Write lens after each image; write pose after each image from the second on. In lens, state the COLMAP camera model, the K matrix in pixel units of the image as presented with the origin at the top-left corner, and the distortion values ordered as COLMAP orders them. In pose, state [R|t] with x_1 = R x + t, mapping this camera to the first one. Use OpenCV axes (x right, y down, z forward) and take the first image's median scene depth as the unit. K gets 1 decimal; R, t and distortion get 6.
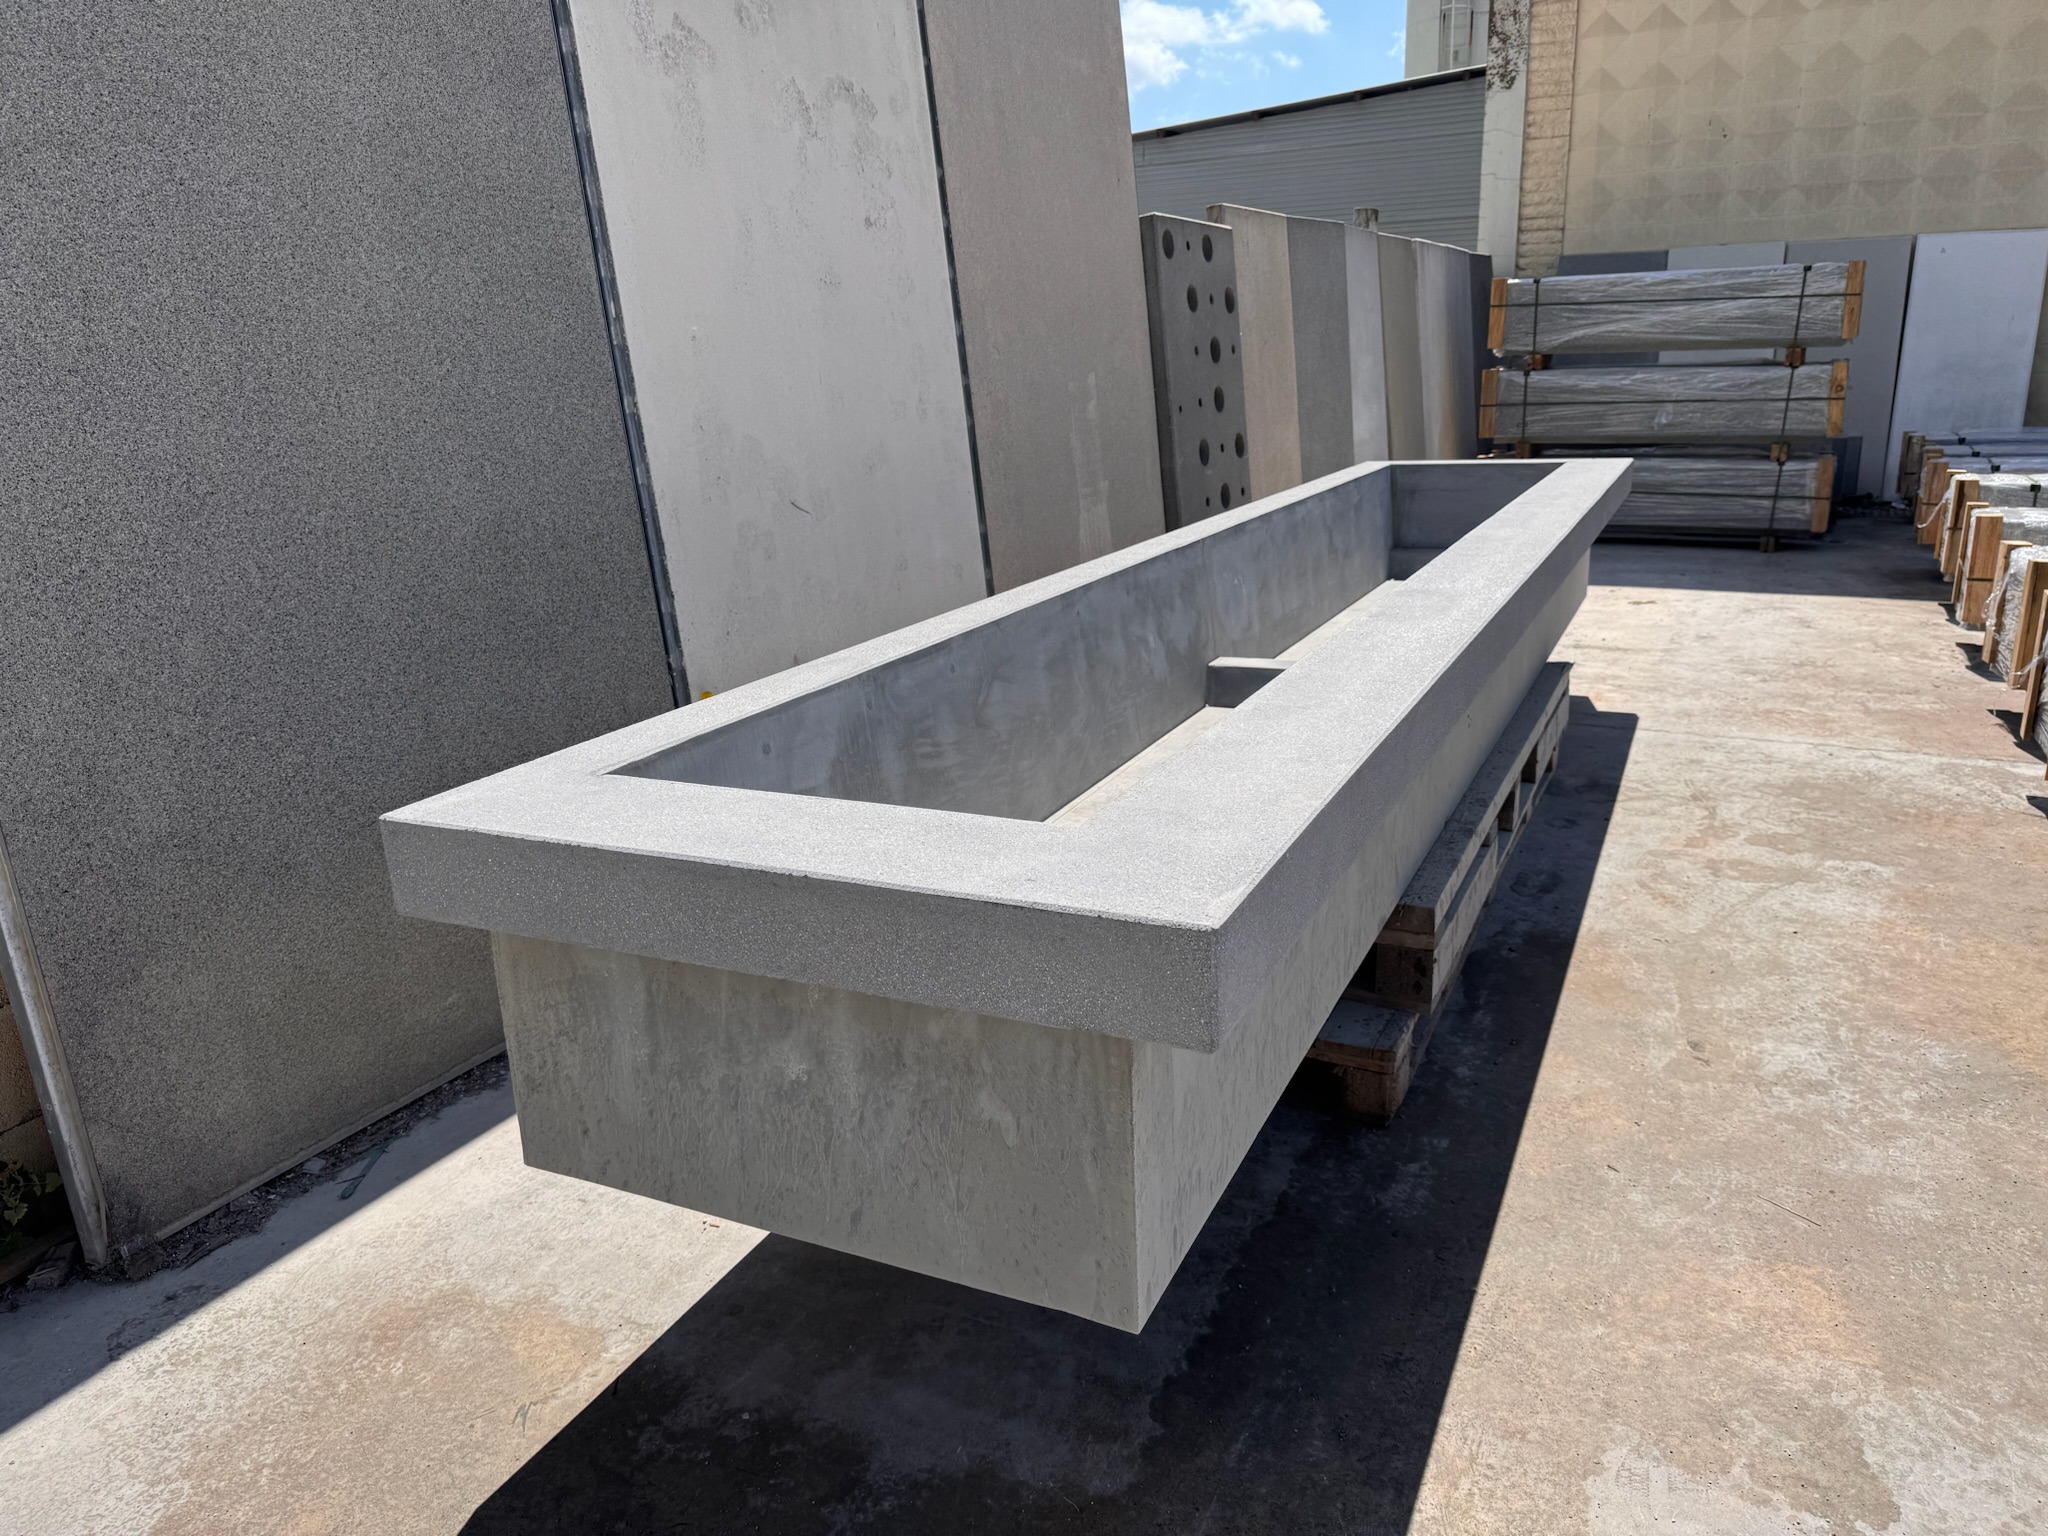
lens RADIAL K [[1451.6, 0, 1025.6], [0, 1451.6, 754.3], [0, 0, 1]] dist [0.171516, -0.285427]
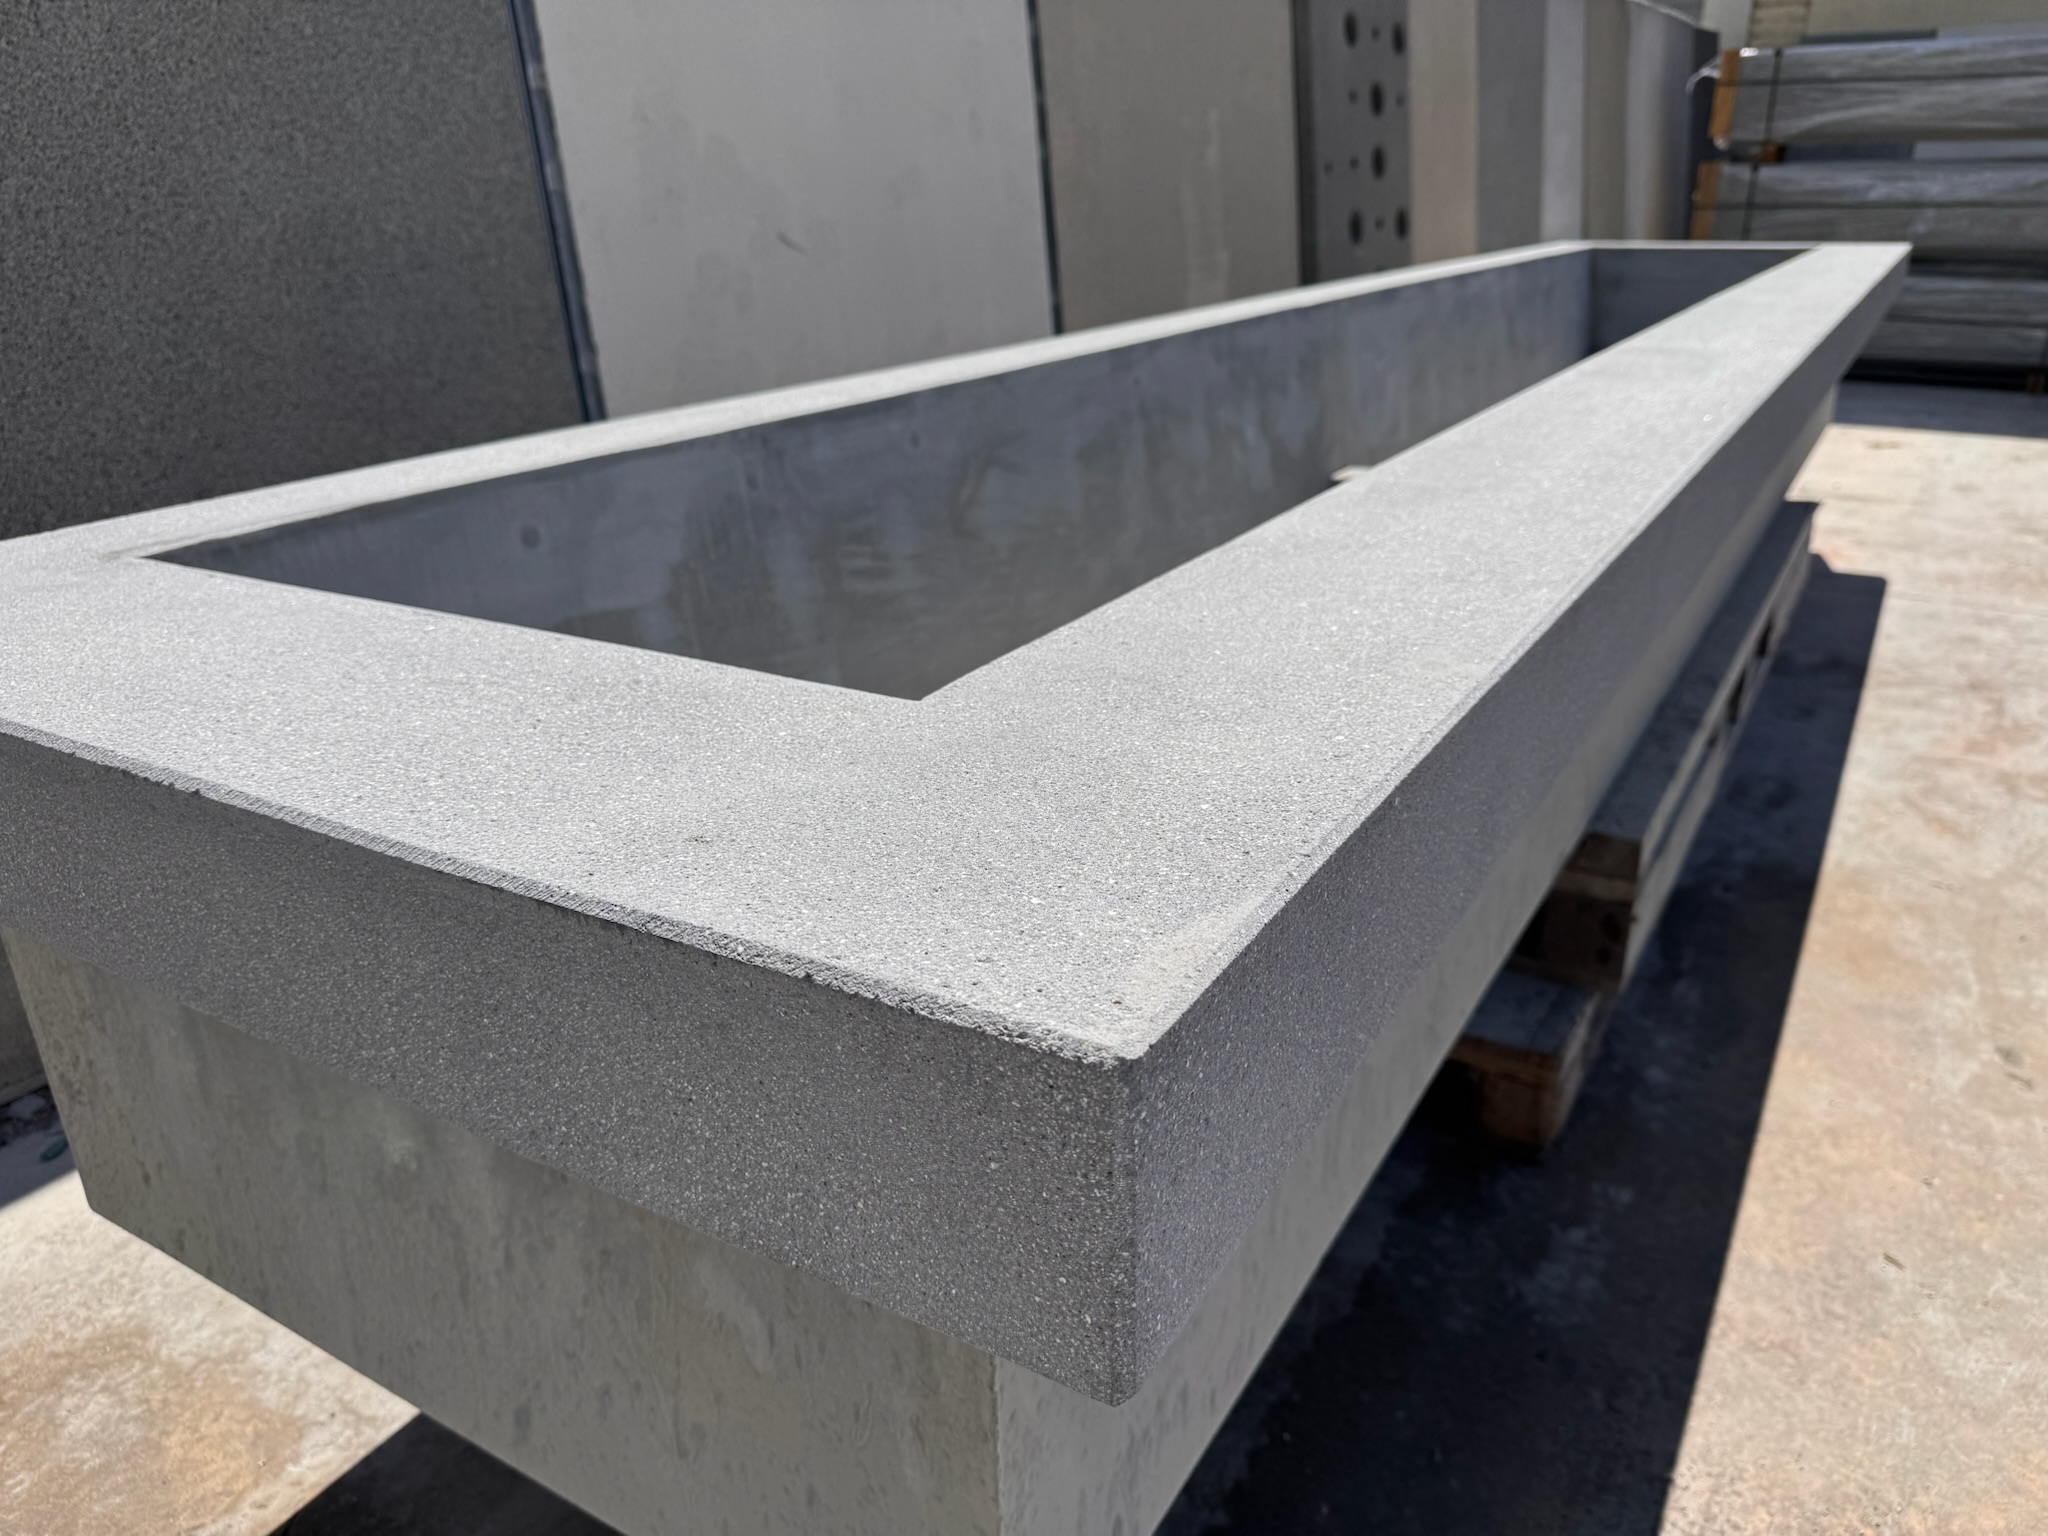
lens RADIAL K [[1463.3, 0, 1044.4], [0, 1463.3, 768.2], [0, 0, 1]] dist [0.027496, -0.035508]
pose [[0.995665, 0.050035, -0.078412, 0.062086], [-0.041238, 0.993071, 0.110044, 0.011440], [0.083375, -0.106333, 0.990829, 0.324282]]
